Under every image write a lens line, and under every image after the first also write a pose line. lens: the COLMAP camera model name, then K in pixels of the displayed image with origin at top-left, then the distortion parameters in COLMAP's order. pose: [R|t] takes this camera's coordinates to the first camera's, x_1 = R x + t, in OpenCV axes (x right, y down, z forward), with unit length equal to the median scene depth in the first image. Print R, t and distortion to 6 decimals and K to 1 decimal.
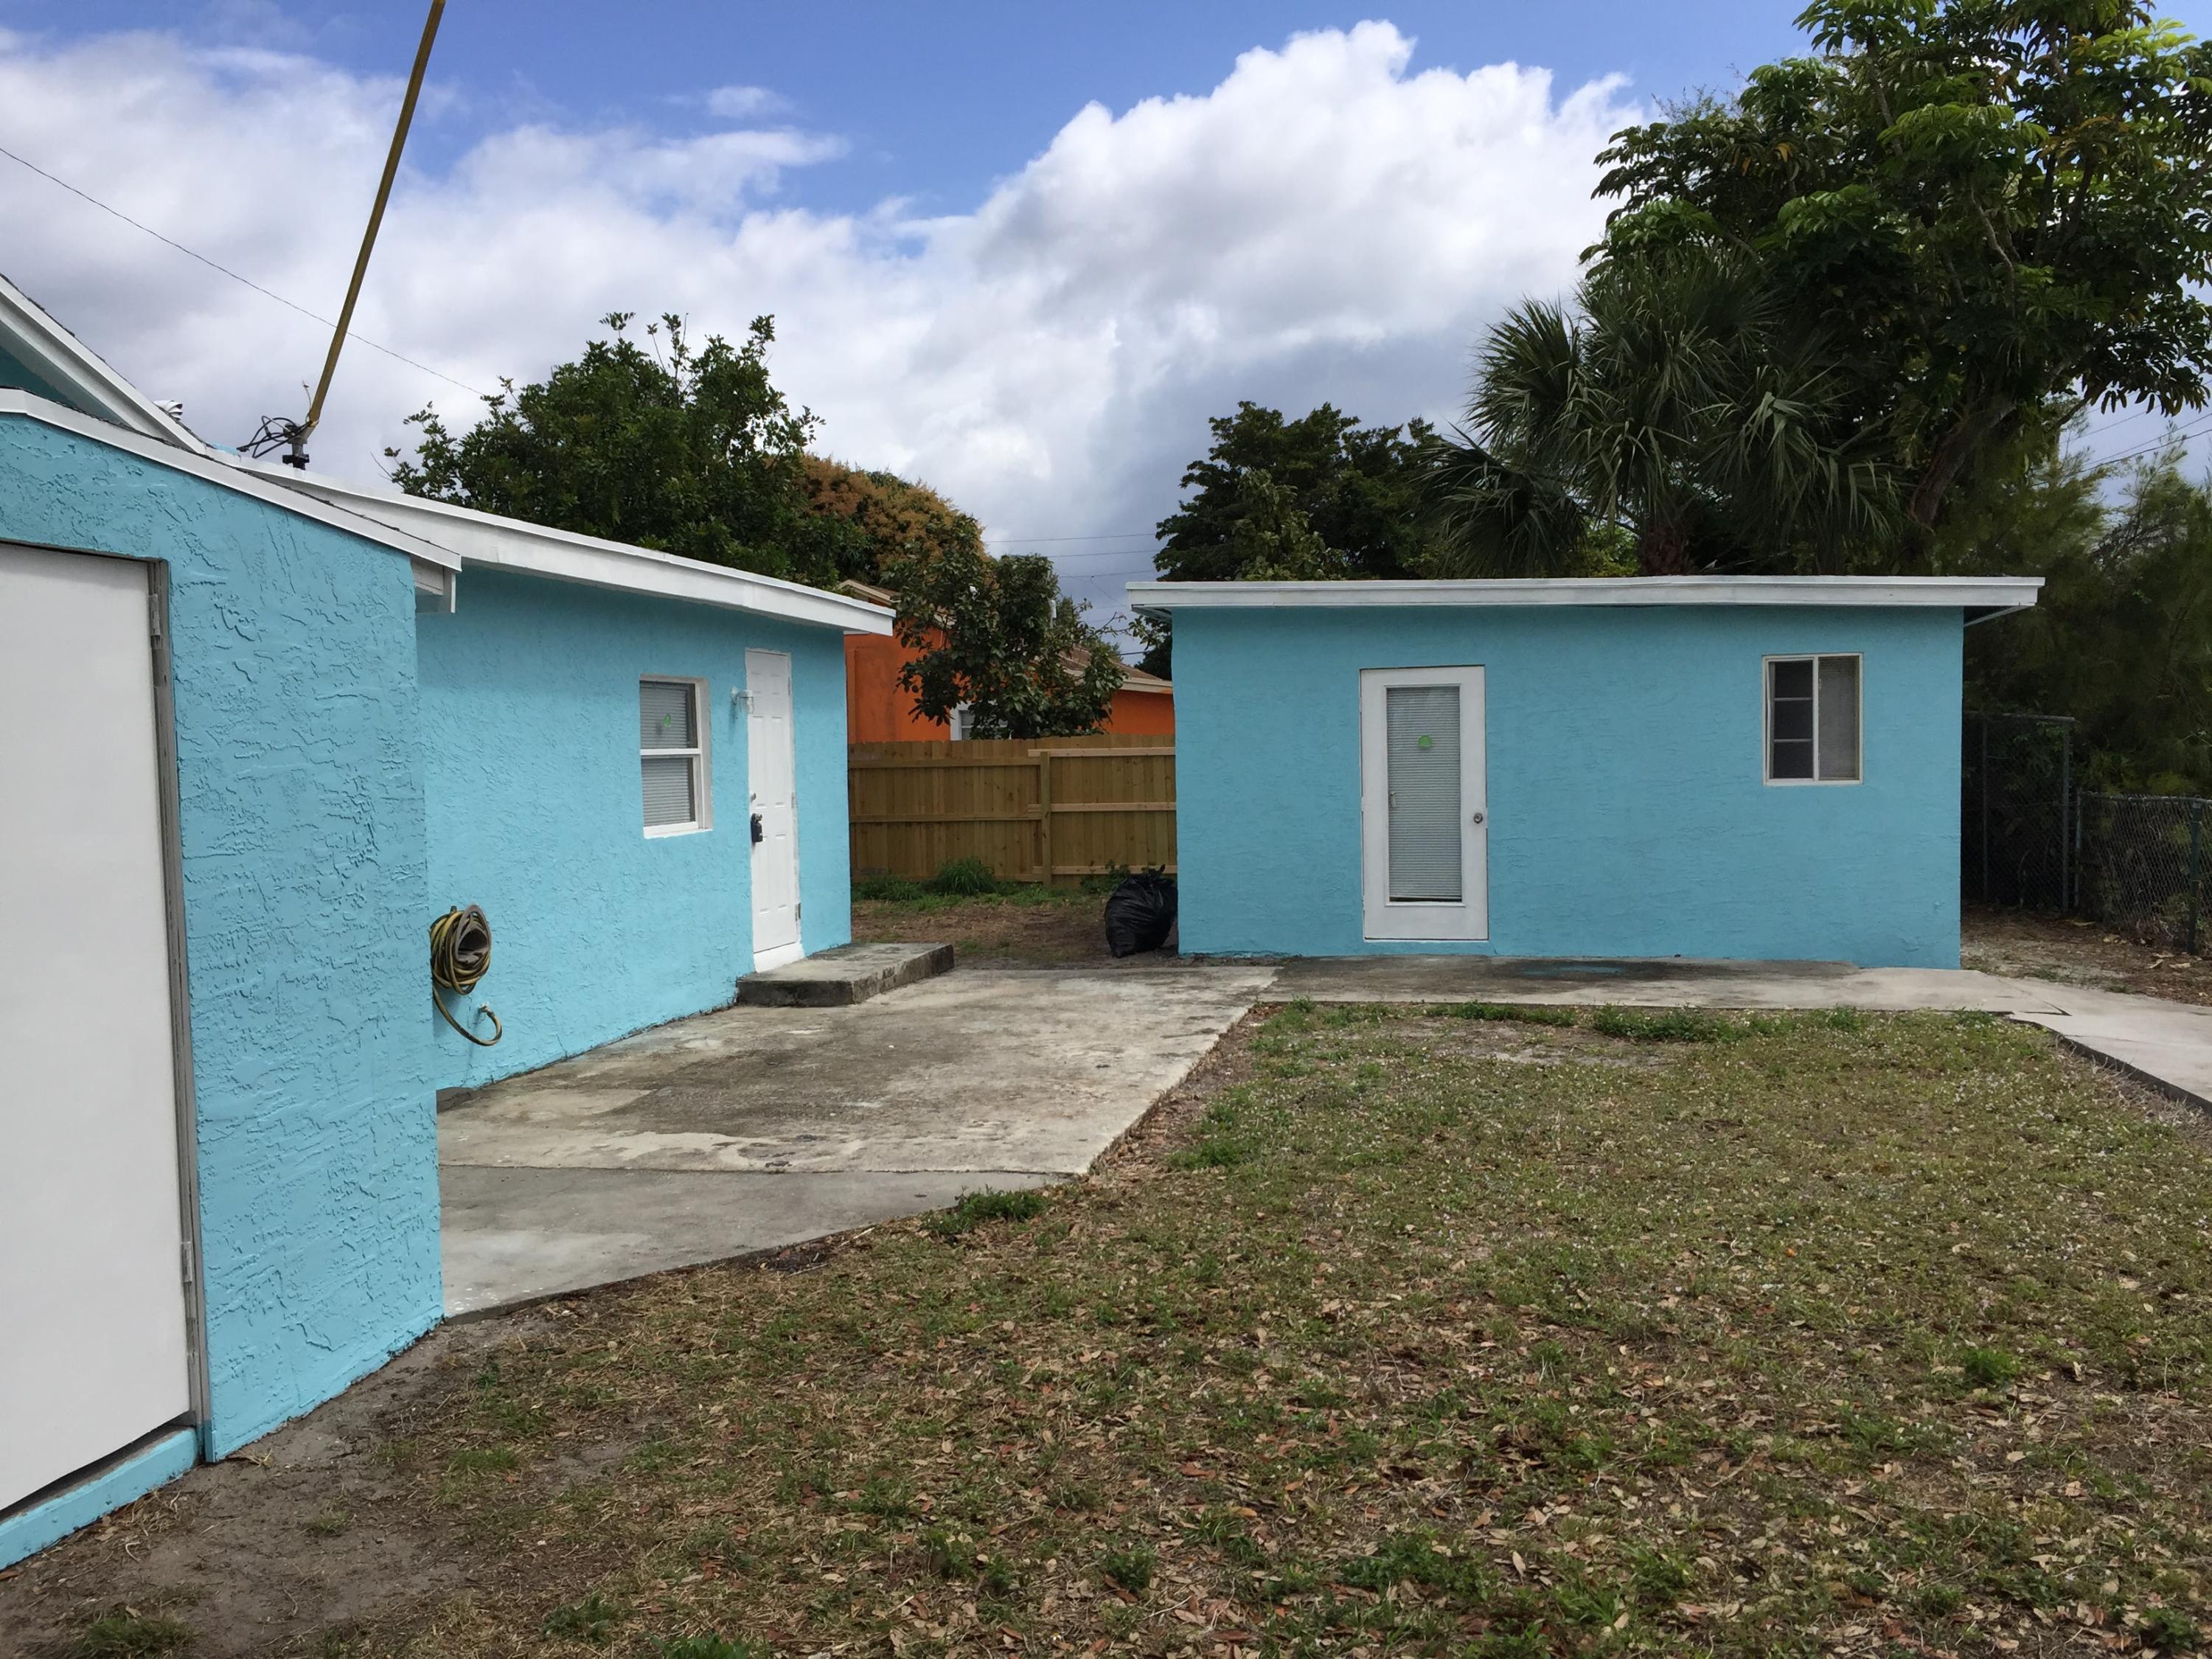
lens RADIAL K [[1924.7, 0, 1112.1], [0, 1924.7, 867.1], [0, 0, 1]] dist [0.092630, -0.137505]
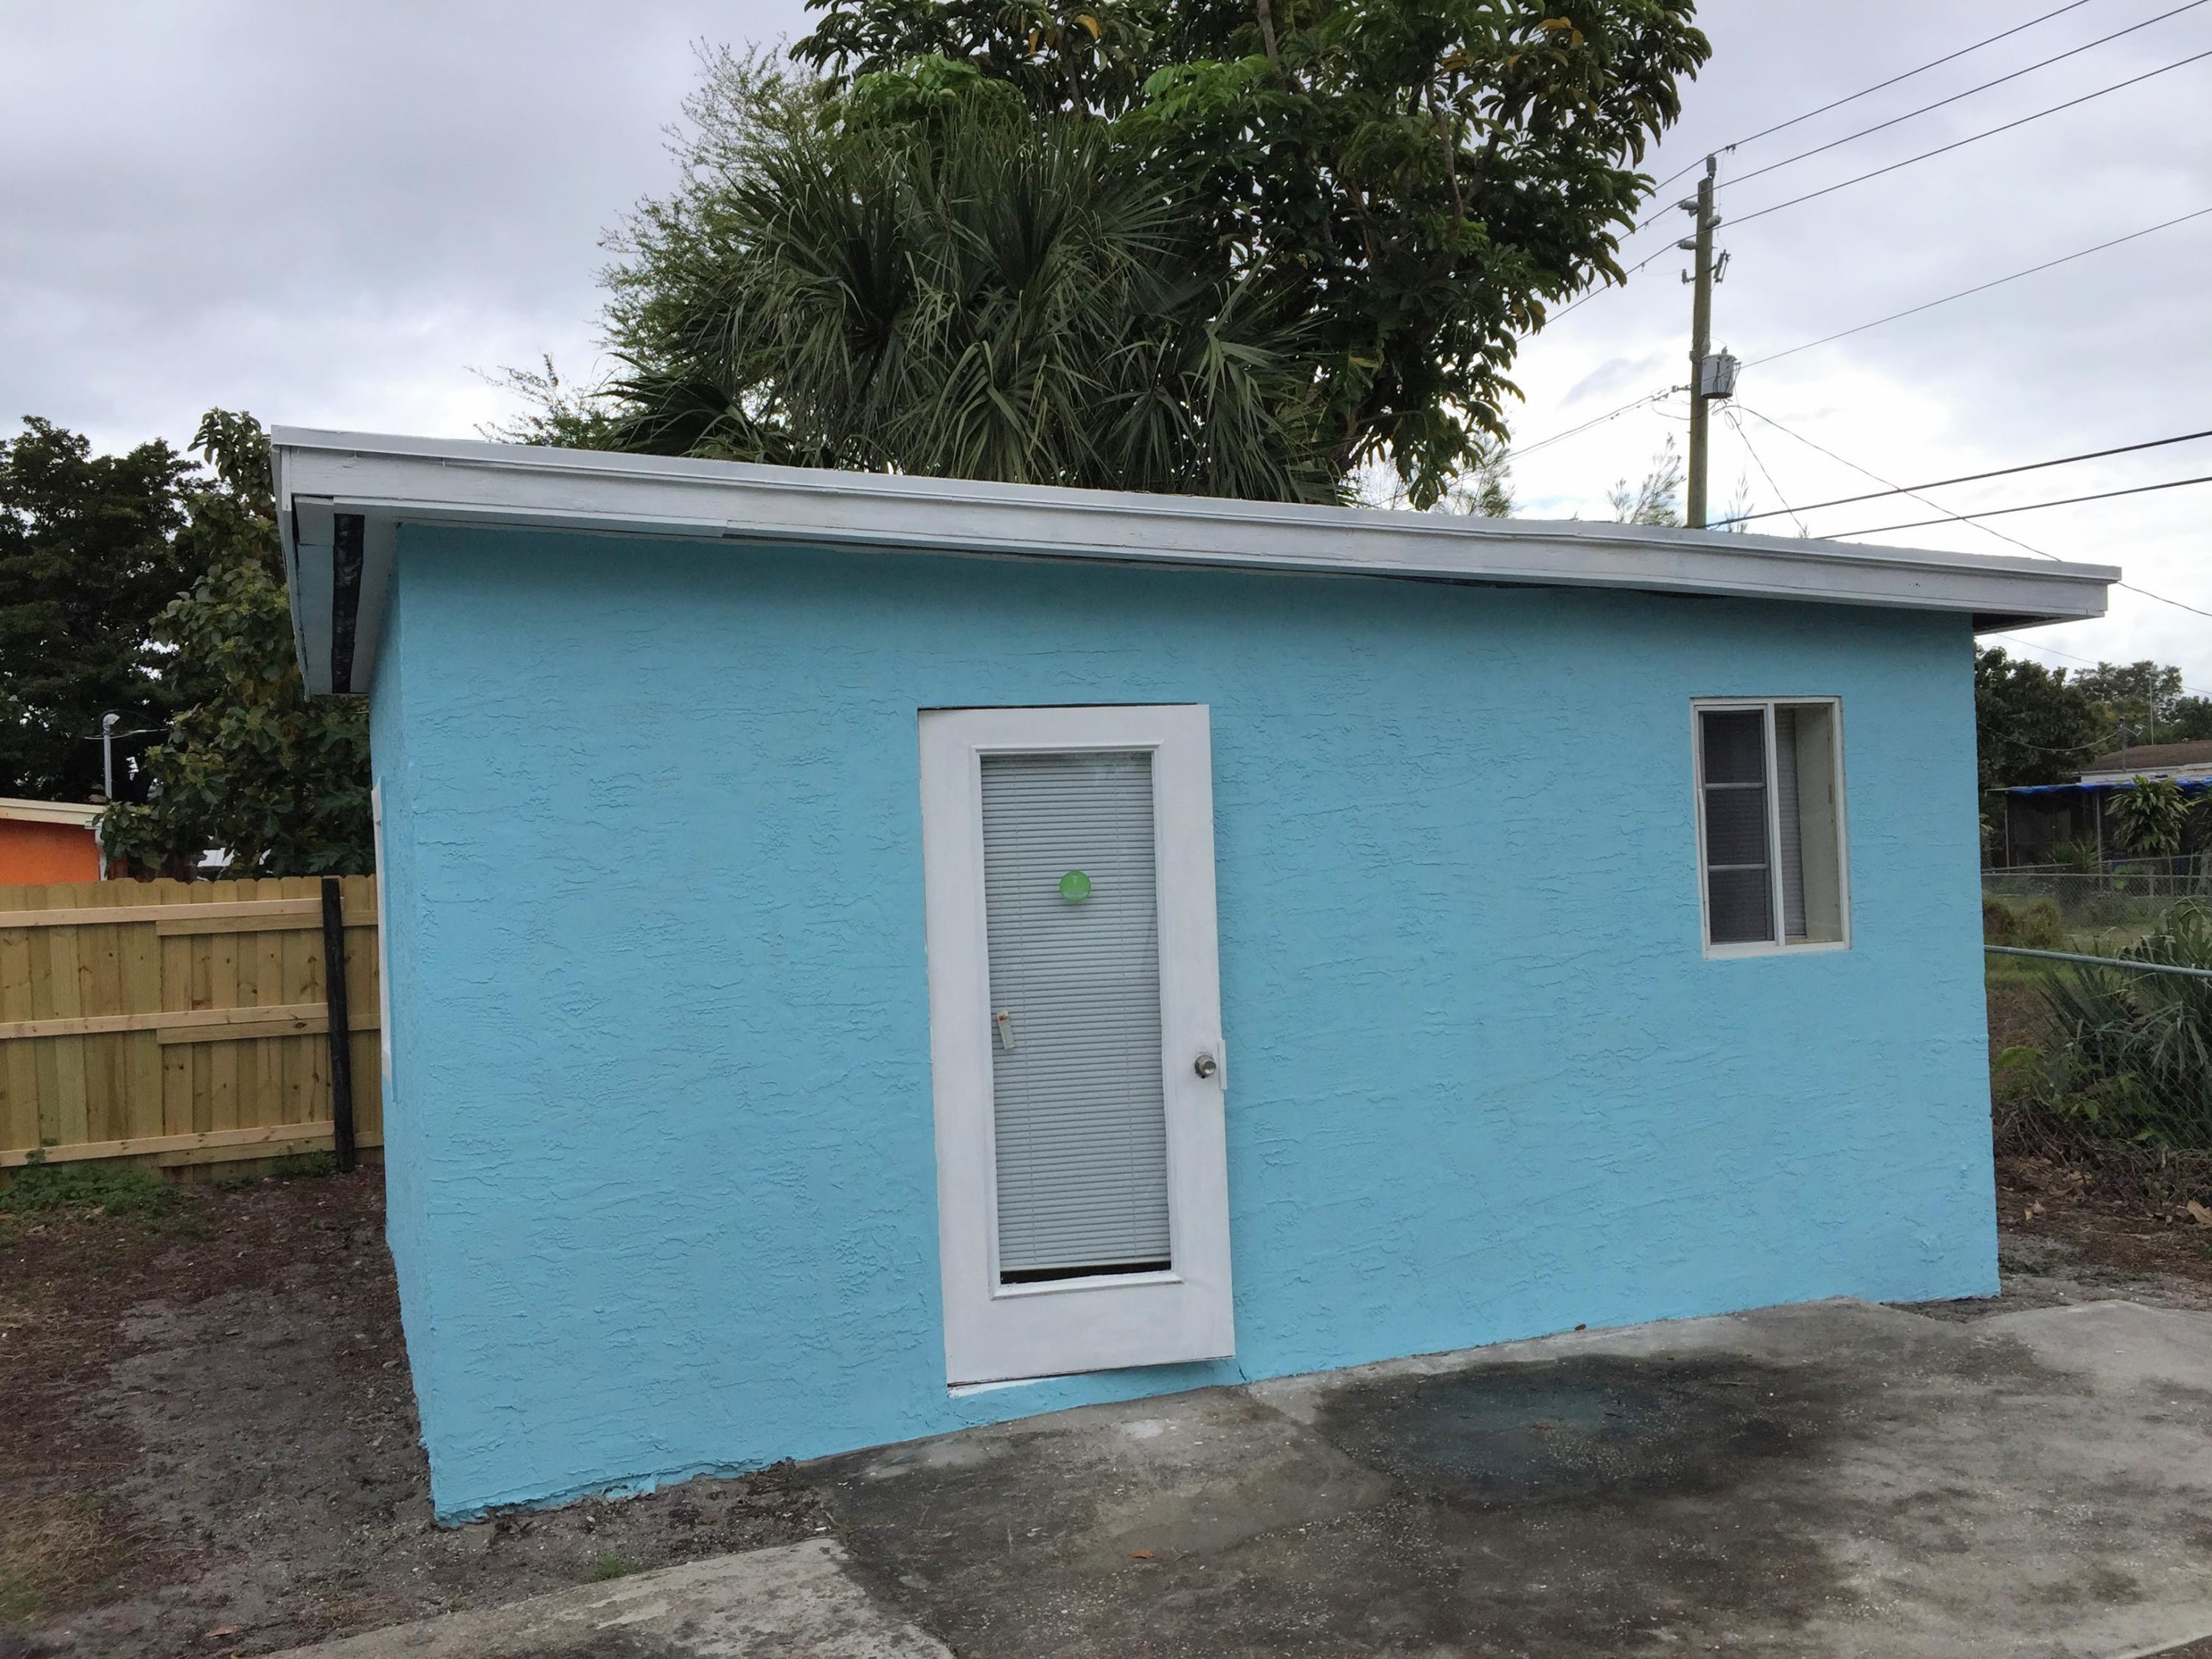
lens RADIAL K [[1924.7, 0, 1112.1], [0, 1924.7, 867.1], [0, 0, 1]] dist [0.092630, -0.137505]
pose [[0.822176, -0.019875, 0.568886, -0.065064], [0.059161, 0.996962, -0.050671, -0.047772], [-0.566150, 0.075317, 0.820854, 0.663489]]
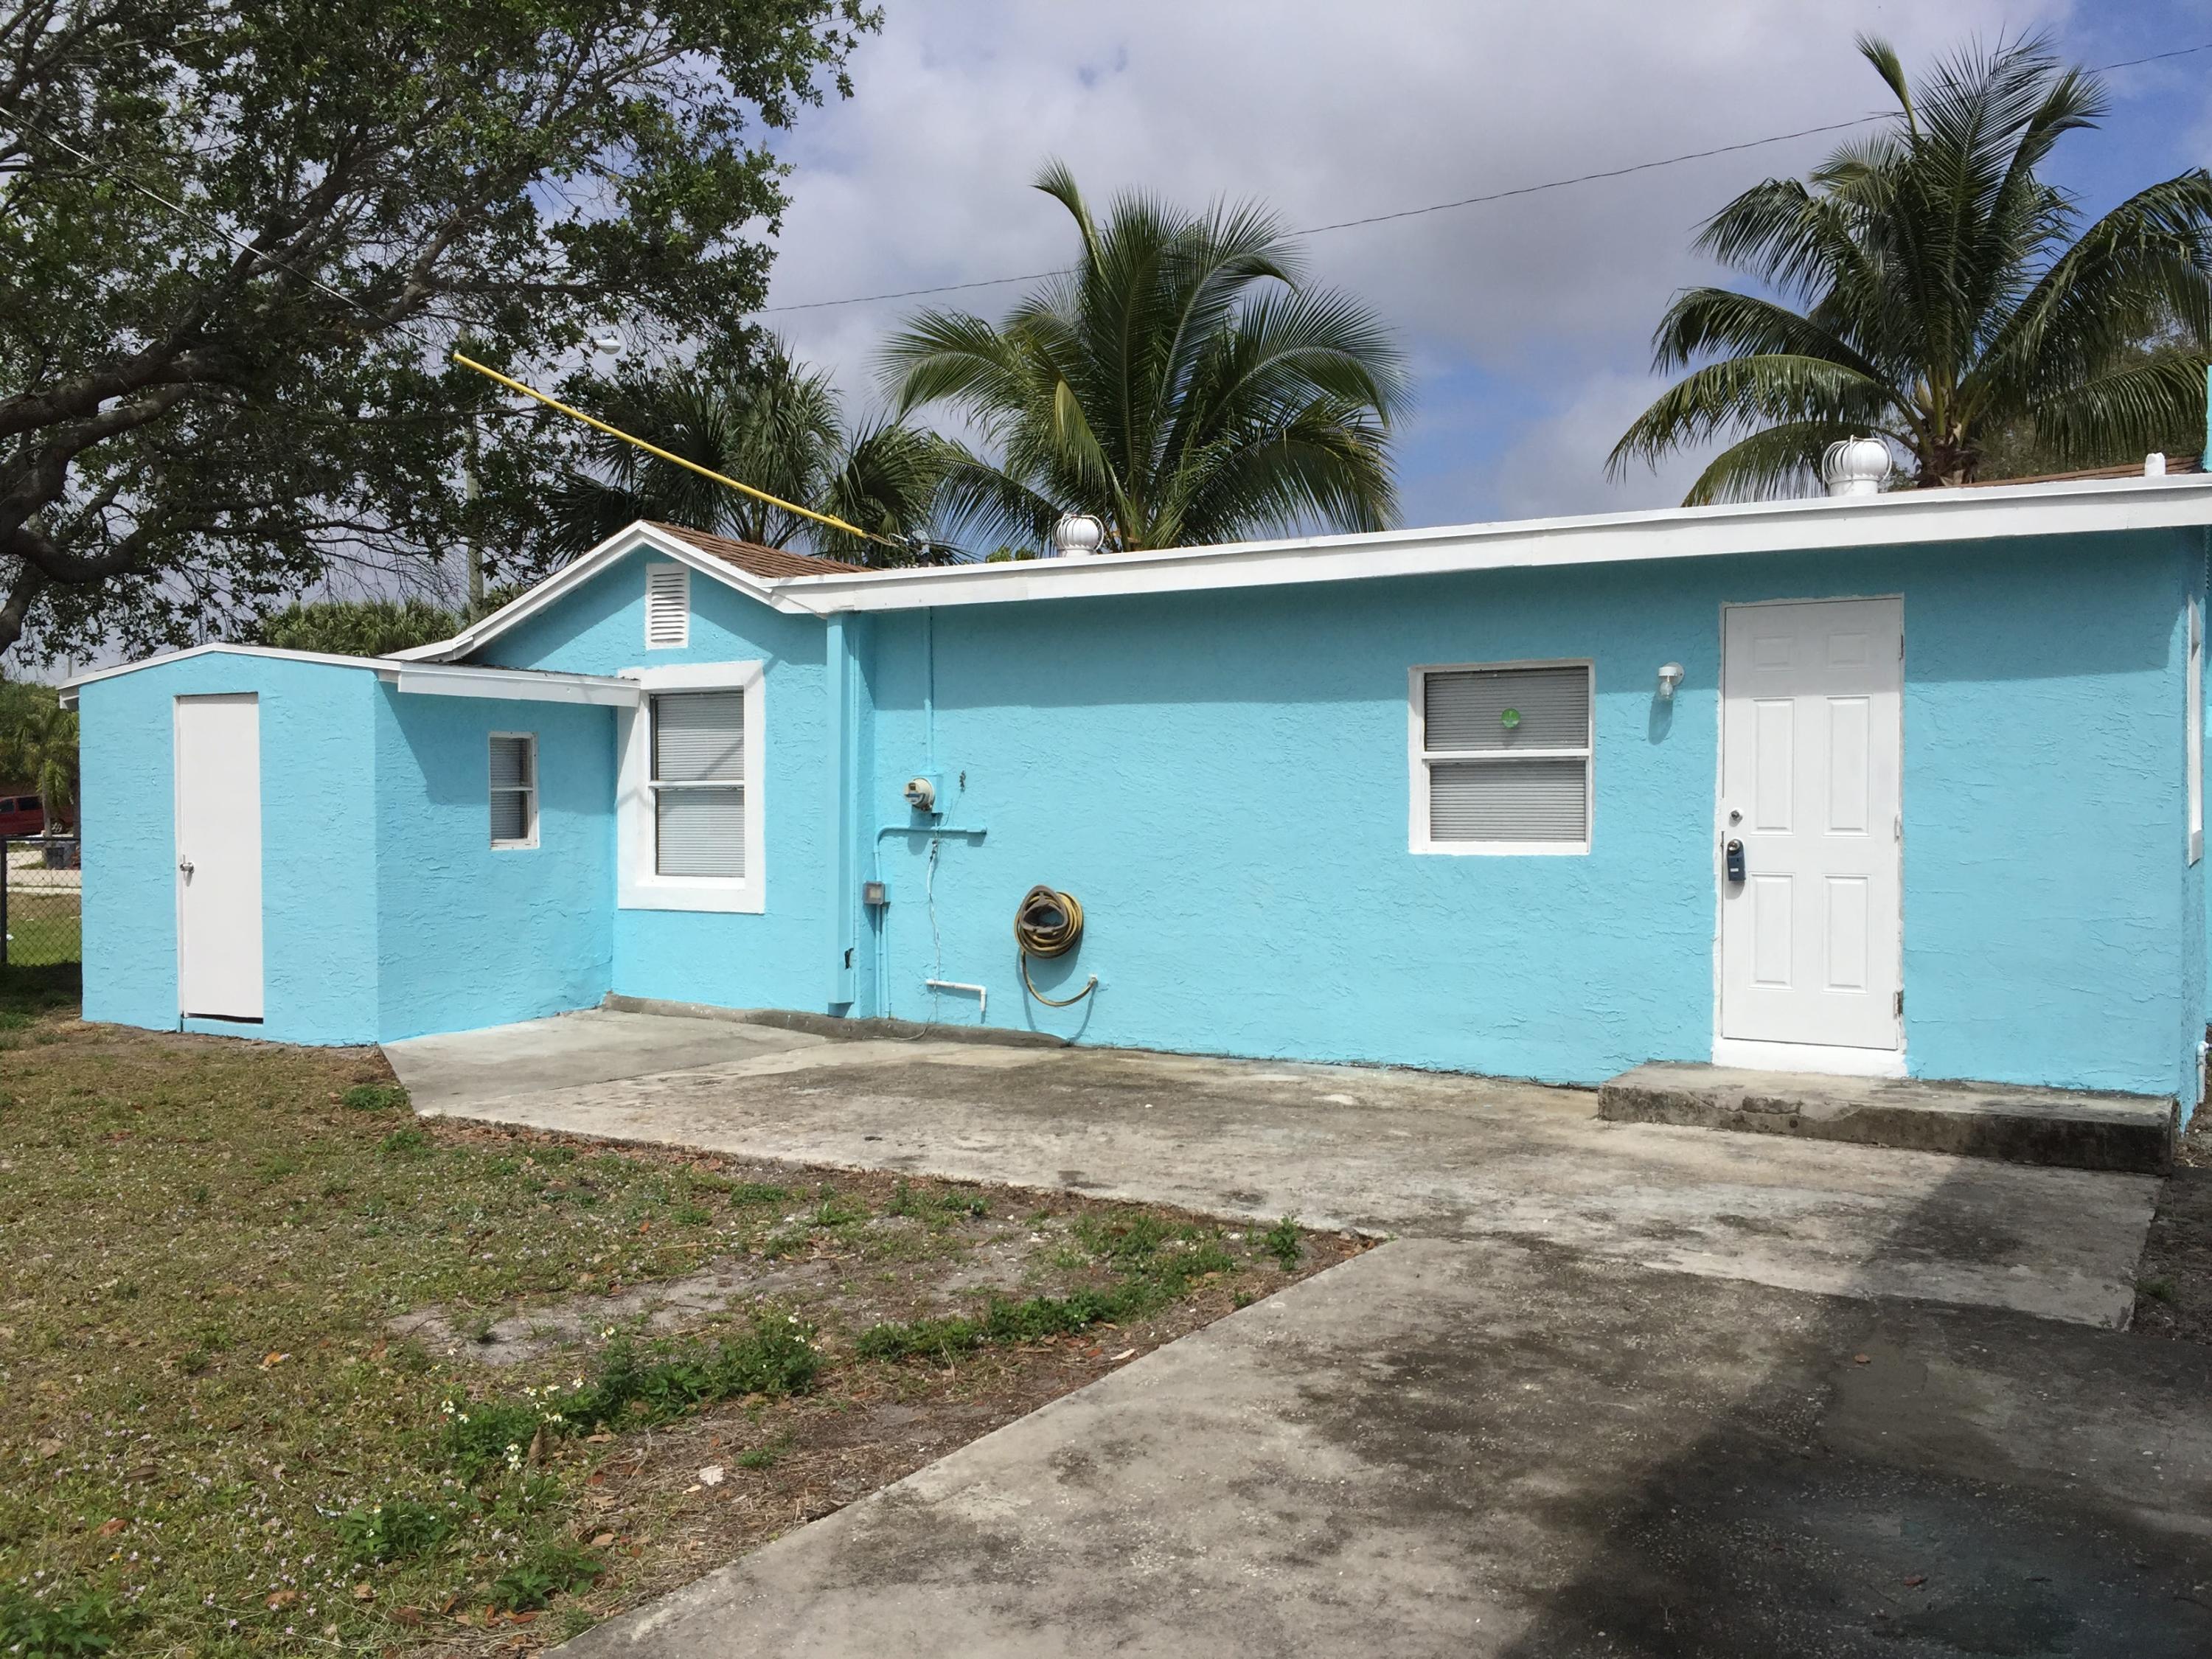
lens RADIAL K [[1924.7, 0, 1112.1], [0, 1924.7, 867.1], [0, 0, 1]] dist [0.092630, -0.137505]
pose [[-0.350559, 0.053867, -0.934990, 0.496657], [-0.048954, 0.995926, 0.075733, -0.054501], [0.935261, 0.072320, -0.346493, 0.931418]]
